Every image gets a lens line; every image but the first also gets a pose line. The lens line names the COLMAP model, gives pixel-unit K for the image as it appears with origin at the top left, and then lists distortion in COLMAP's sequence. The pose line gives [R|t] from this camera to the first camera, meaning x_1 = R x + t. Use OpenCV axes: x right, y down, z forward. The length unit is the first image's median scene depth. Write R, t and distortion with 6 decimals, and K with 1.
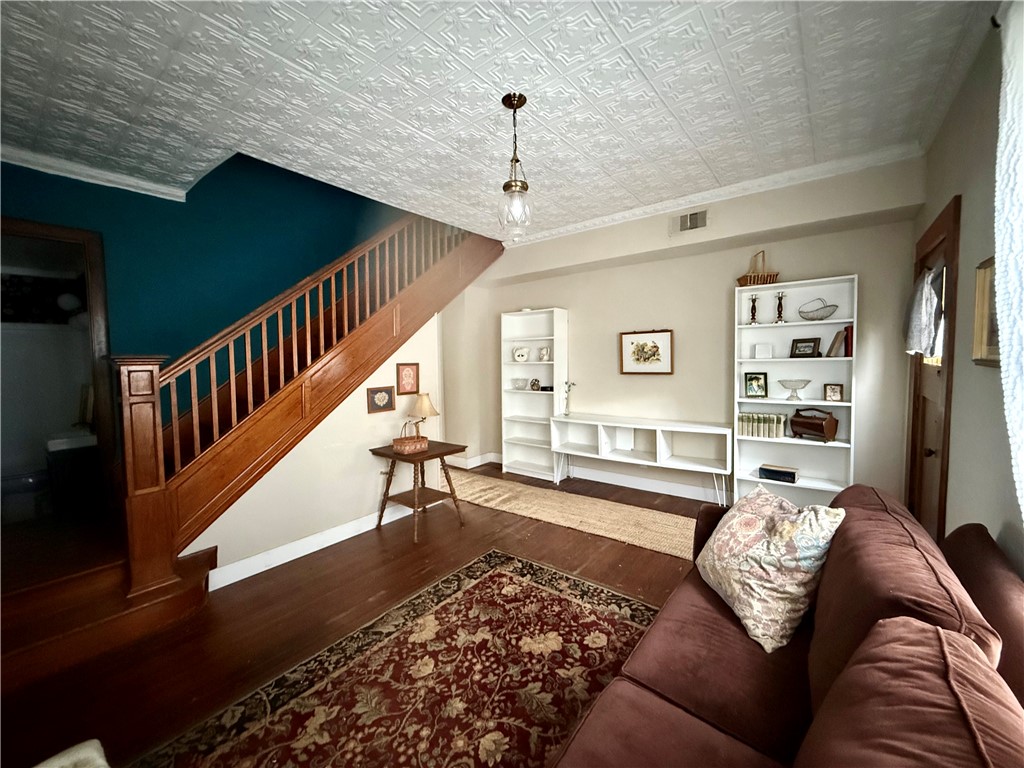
lens RADIAL K [[407.8, 0, 509.0], [0, 407.8, 382.9], [0, 0, 1]] dist [-0.000958, 0.000516]
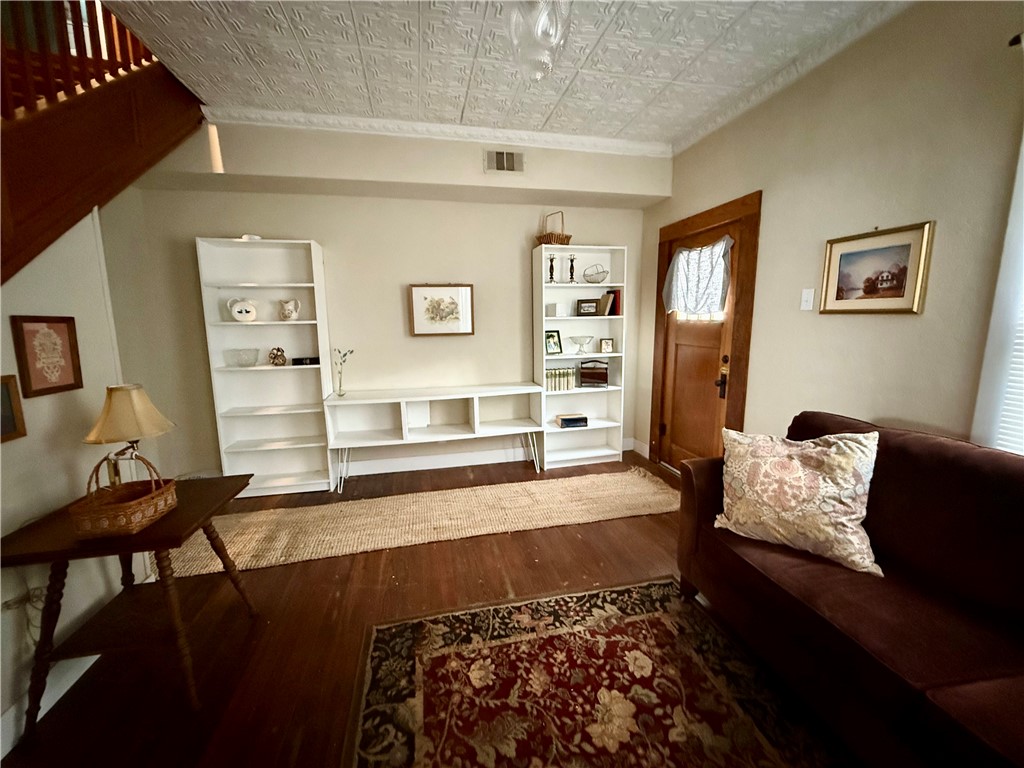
lens RADIAL K [[407.8, 0, 509.0], [0, 407.8, 382.9], [0, 0, 1]] dist [-0.000958, 0.000516]
pose [[0.639111, -0.107539, 0.761559, -0.304023], [0.049111, 0.993862, 0.099128, -0.000398], [-0.767545, -0.025953, 0.640470, 0.434714]]
